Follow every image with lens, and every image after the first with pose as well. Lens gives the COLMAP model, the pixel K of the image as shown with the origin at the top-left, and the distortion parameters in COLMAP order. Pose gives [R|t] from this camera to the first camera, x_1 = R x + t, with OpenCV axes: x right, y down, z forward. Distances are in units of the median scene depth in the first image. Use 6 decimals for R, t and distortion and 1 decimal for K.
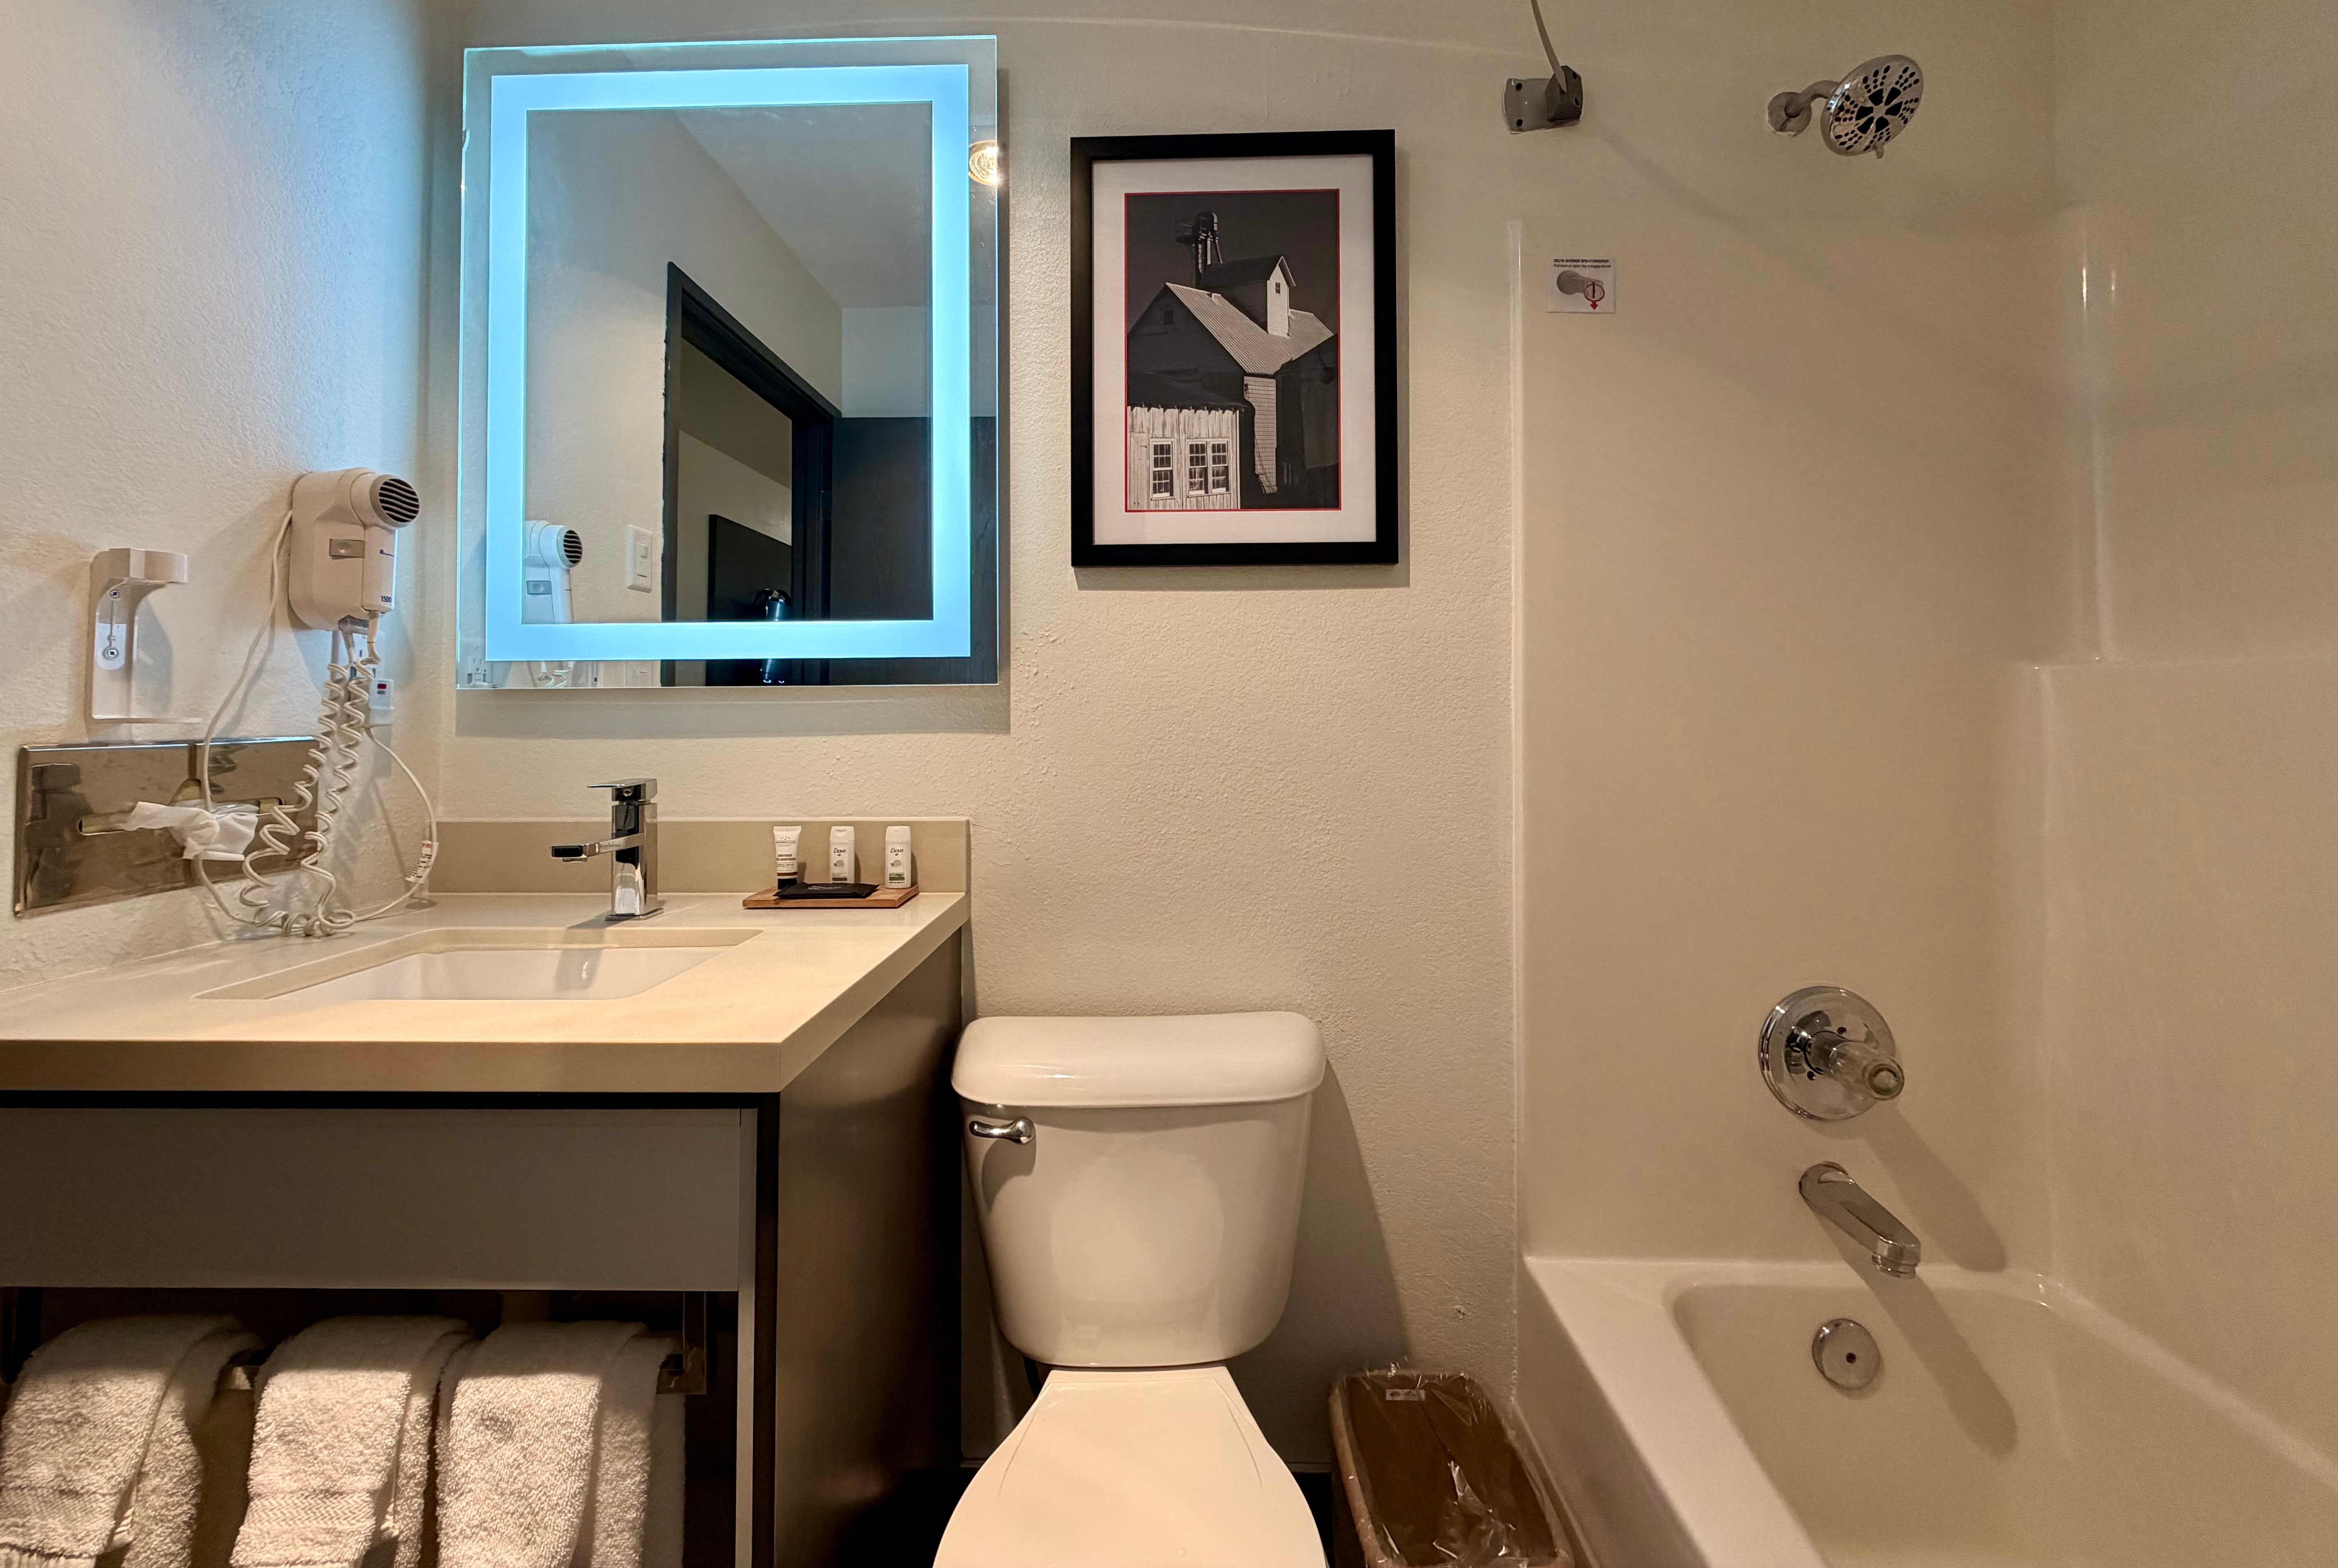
lens RADIAL K [[935.2, 0, 1168.6], [0, 935.2, 687.9], [0, 0, 1]] dist [-0.000130, 0.000018]
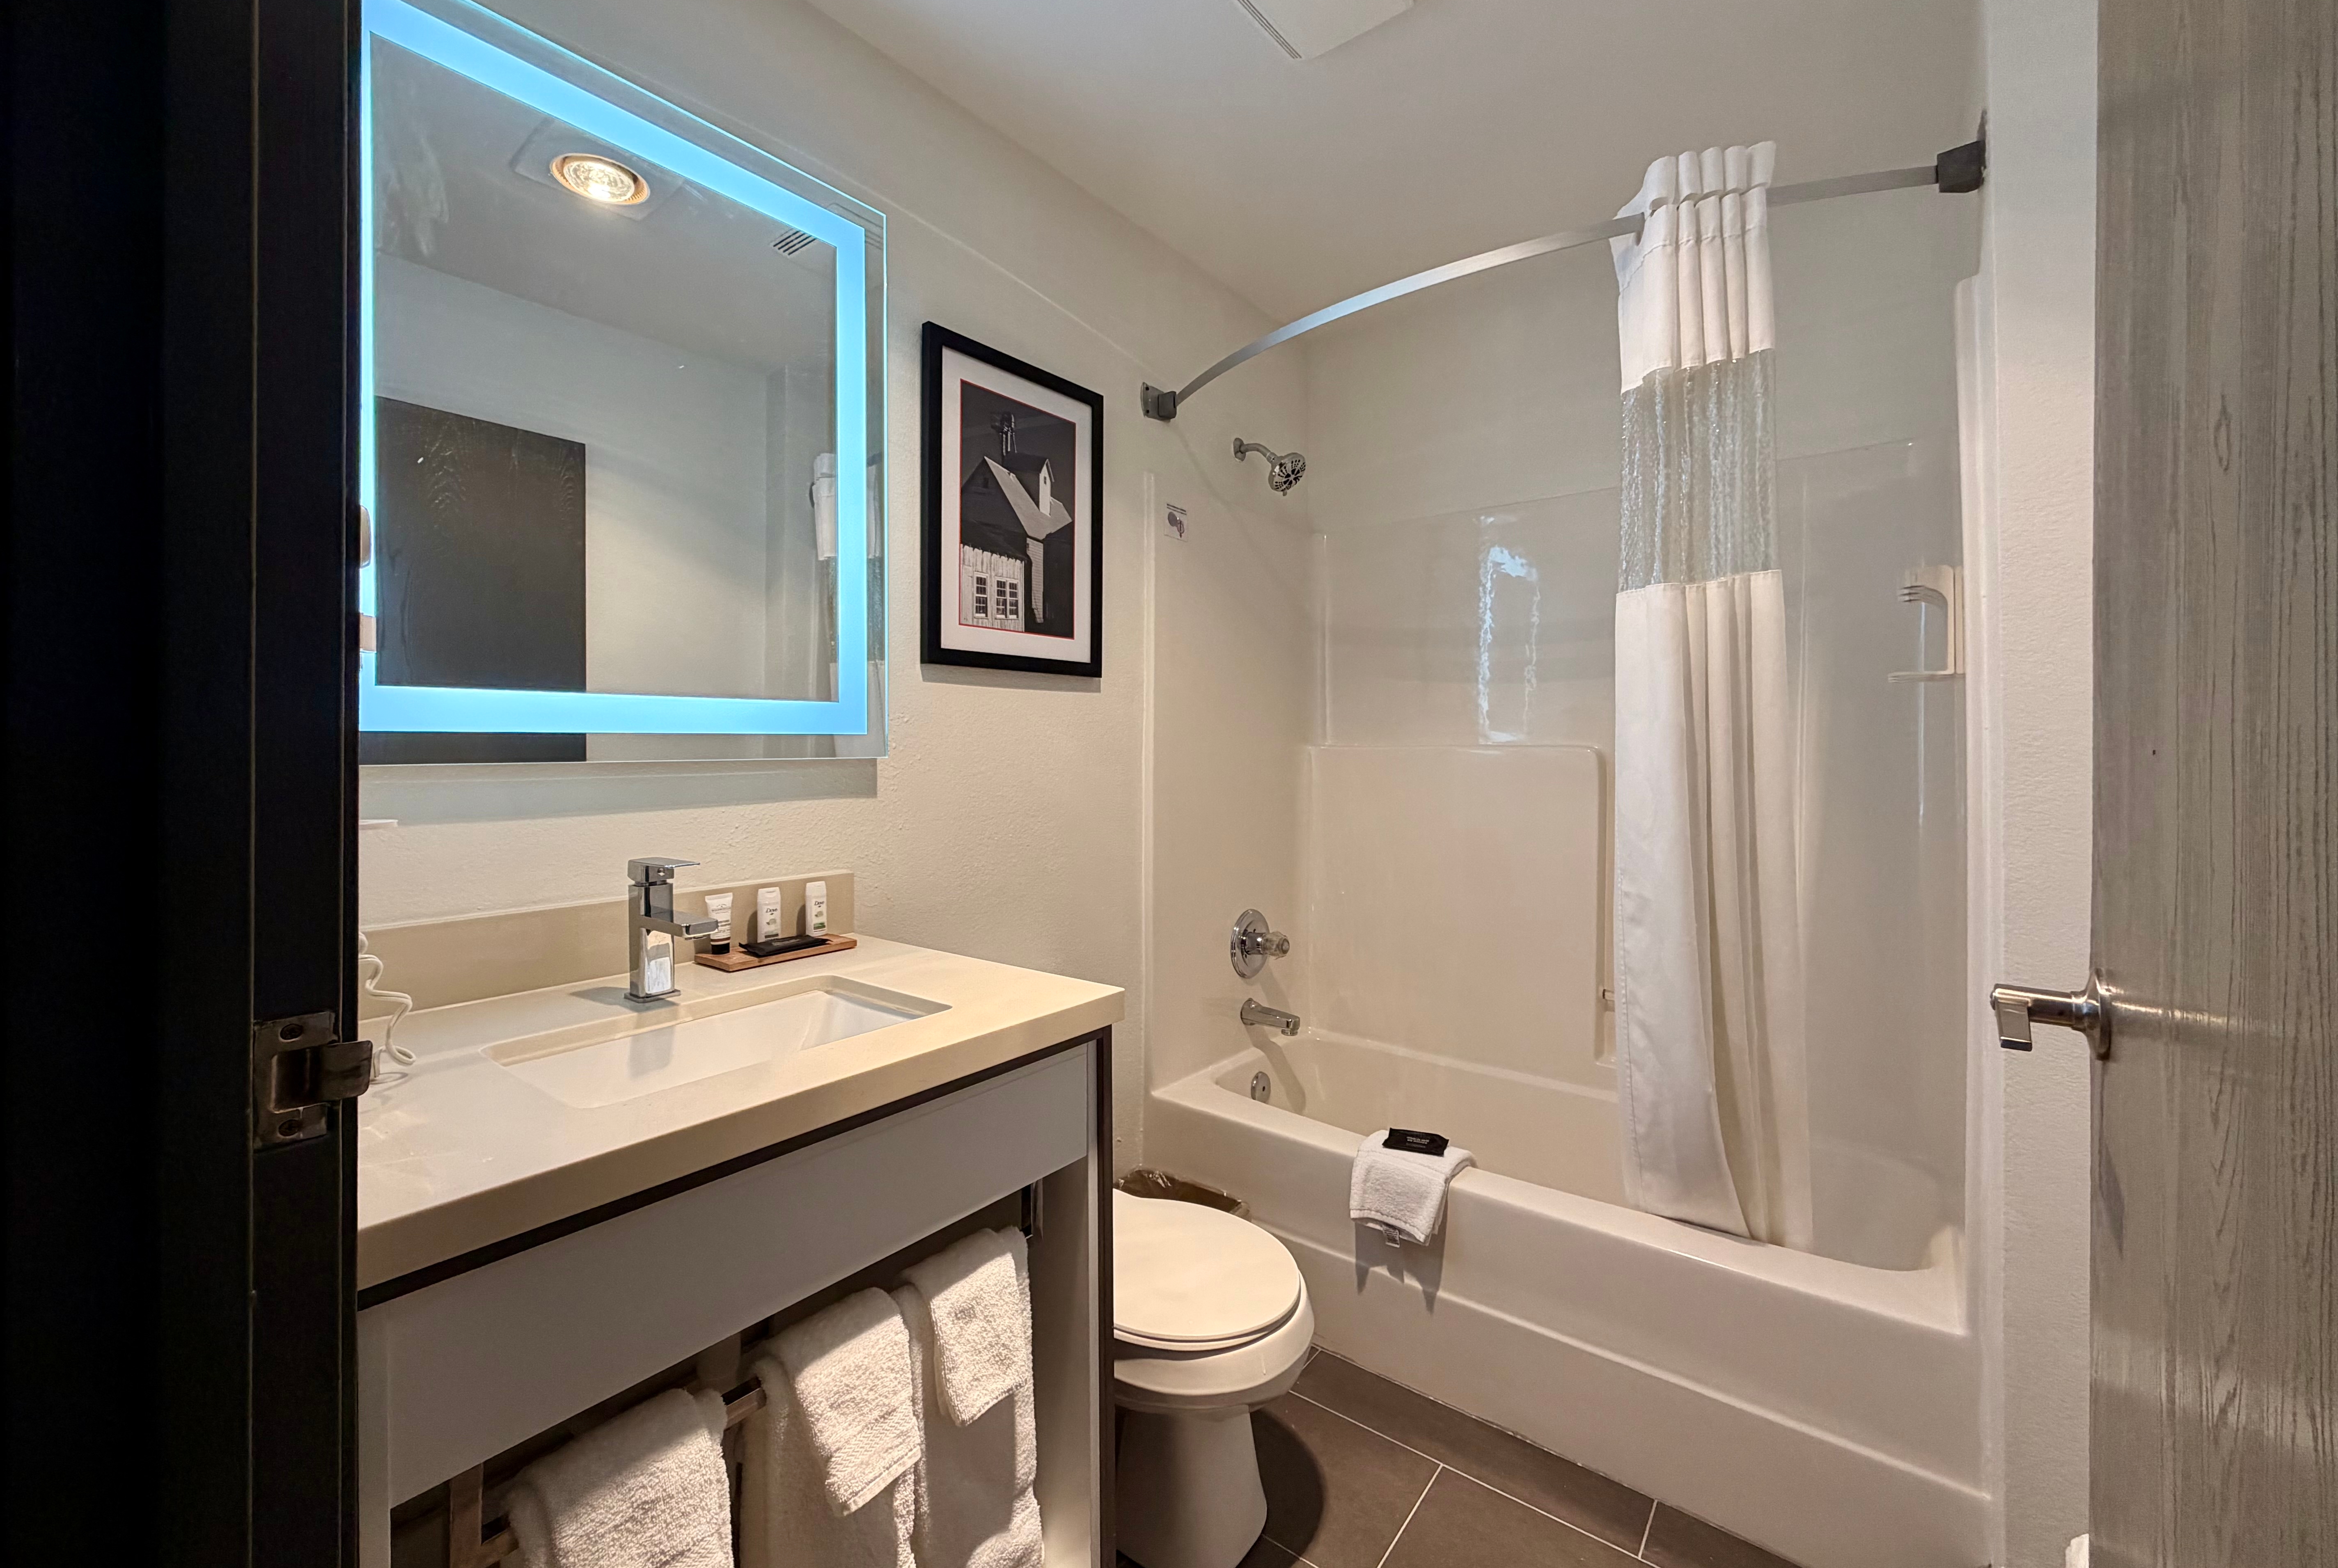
lens RADIAL K [[938.7, 0, 1168.3], [0, 938.7, 746.4], [0, 0, 1]] dist [-0.001082, -0.000013]
pose [[0.599293, 0.002927, 0.800524, -0.925793], [-0.023283, 0.999634, 0.013775, -0.042743], [-0.800191, -0.026894, 0.599142, -0.027784]]
